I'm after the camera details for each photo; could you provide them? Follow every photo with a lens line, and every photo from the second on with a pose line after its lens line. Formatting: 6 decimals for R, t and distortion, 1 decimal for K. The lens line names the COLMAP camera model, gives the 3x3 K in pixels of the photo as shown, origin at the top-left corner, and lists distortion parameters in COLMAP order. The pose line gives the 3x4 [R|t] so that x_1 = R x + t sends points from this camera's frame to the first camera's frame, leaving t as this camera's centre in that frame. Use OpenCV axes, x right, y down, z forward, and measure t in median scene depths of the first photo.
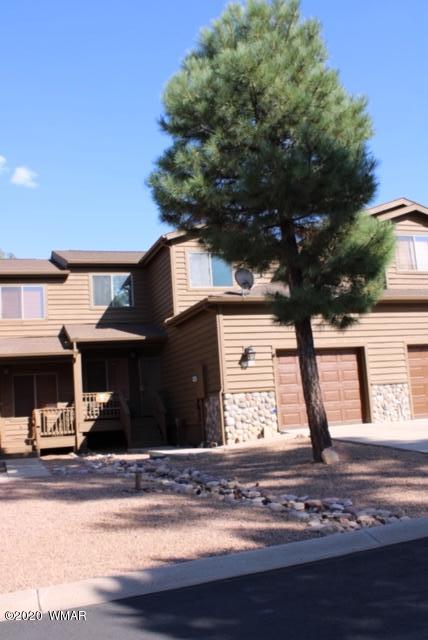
lens RADIAL K [[645.8, 0, 214.0], [0, 645.8, 320.0], [0, 0, 1]] dist [-0.102195, -0.001853]
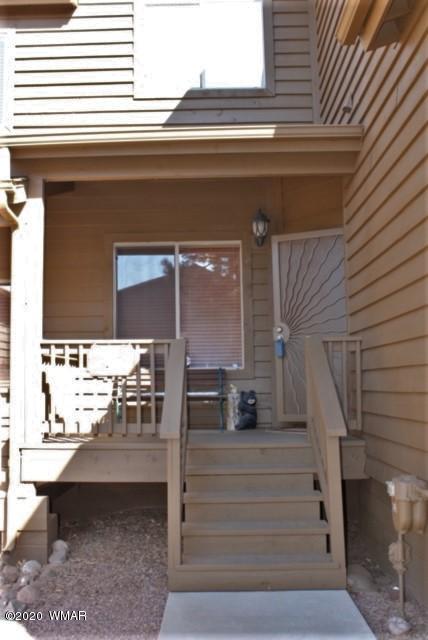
lens RADIAL K [[645.8, 0, 214.0], [0, 645.8, 320.0], [0, 0, 1]] dist [-0.102195, -0.001853]
pose [[0.945517, 0.024303, -0.324664, -0.051499], [-0.002918, 0.997803, 0.066192, 0.097483], [0.325559, -0.061638, 0.943510, 0.854219]]
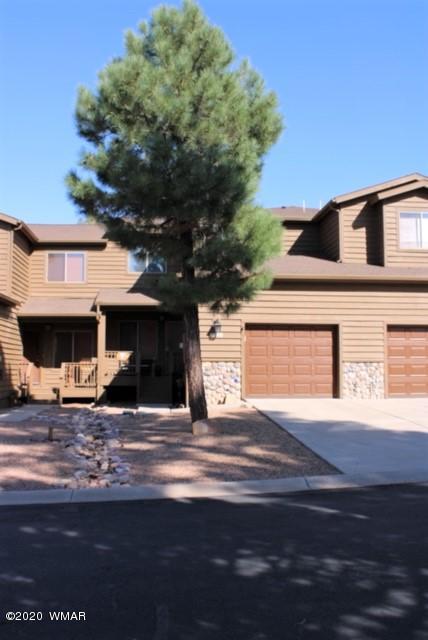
lens RADIAL K [[645.8, 0, 214.0], [0, 645.8, 320.0], [0, 0, 1]] dist [-0.102195, -0.001853]
pose [[0.968067, 0.049833, -0.245688, 0.282753], [-0.031291, 0.996399, 0.078806, -0.038719], [0.248730, -0.068602, 0.966140, -0.040782]]
